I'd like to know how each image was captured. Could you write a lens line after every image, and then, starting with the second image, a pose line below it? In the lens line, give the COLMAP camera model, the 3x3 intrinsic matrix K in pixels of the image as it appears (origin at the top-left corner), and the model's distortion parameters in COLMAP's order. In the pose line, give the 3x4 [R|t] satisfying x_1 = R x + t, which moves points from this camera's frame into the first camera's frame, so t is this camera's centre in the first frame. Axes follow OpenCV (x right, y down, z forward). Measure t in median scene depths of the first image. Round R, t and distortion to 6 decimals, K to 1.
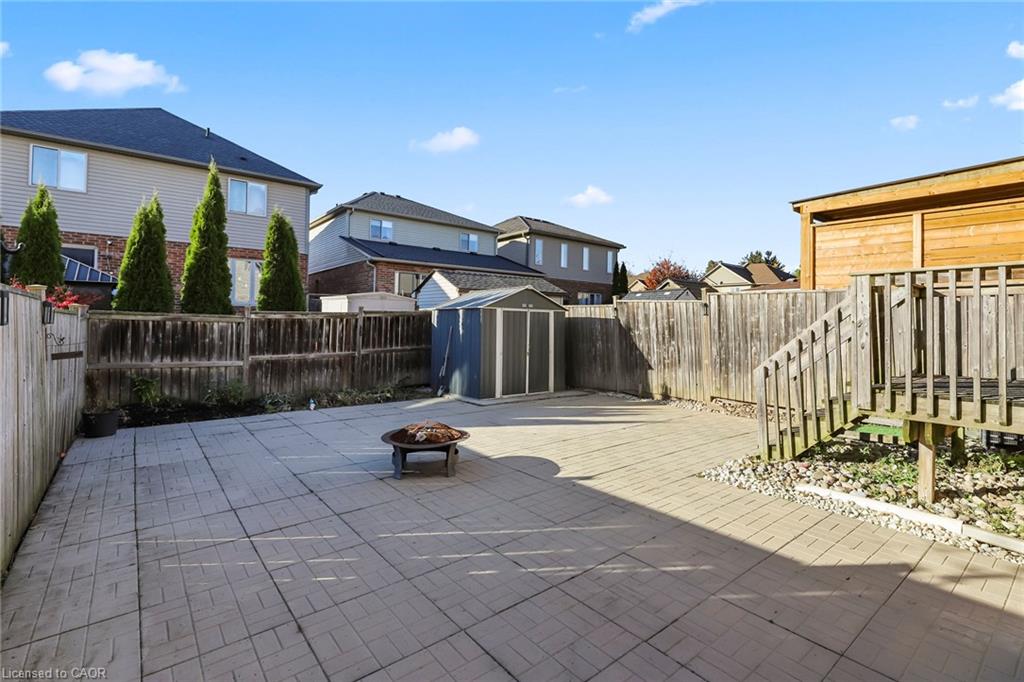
lens RADIAL K [[478.8, 0, 525.5], [0, 478.8, 316.9], [0, 0, 1]] dist [-0.000380, 0.000874]
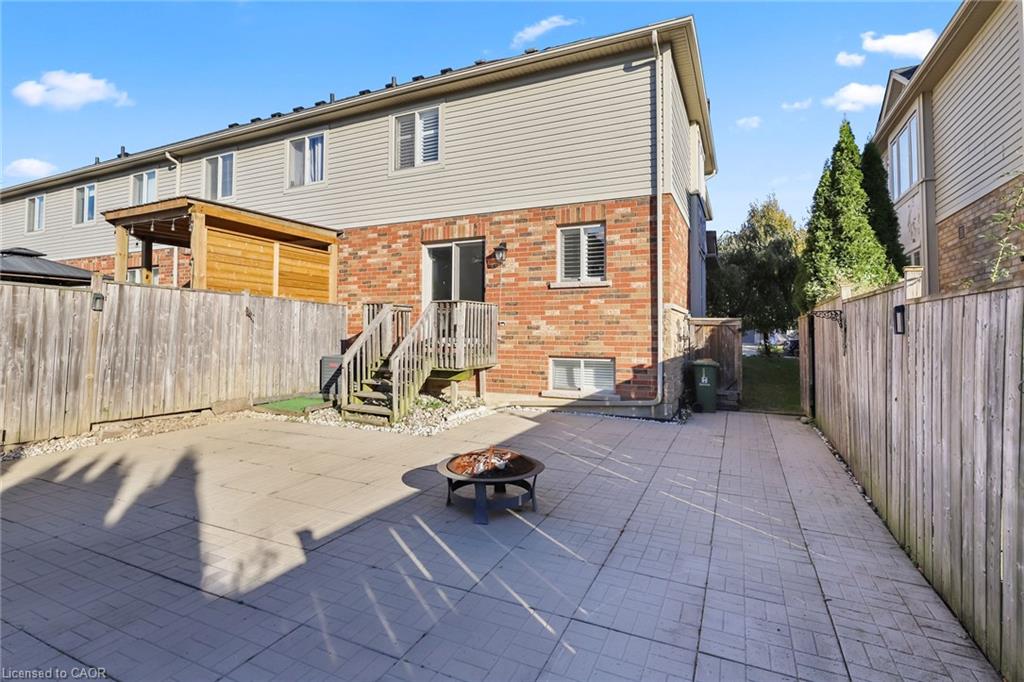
lens RADIAL K [[478.8, 0, 514.8], [0, 478.8, 337.5], [0, 0, 1]] dist [-0.000380, 0.000874]
pose [[-0.430068, -0.028412, 0.902349, -1.123361], [-0.023188, 0.999523, 0.020420, 0.014652], [-0.902499, -0.012141, -0.430521, 1.553861]]
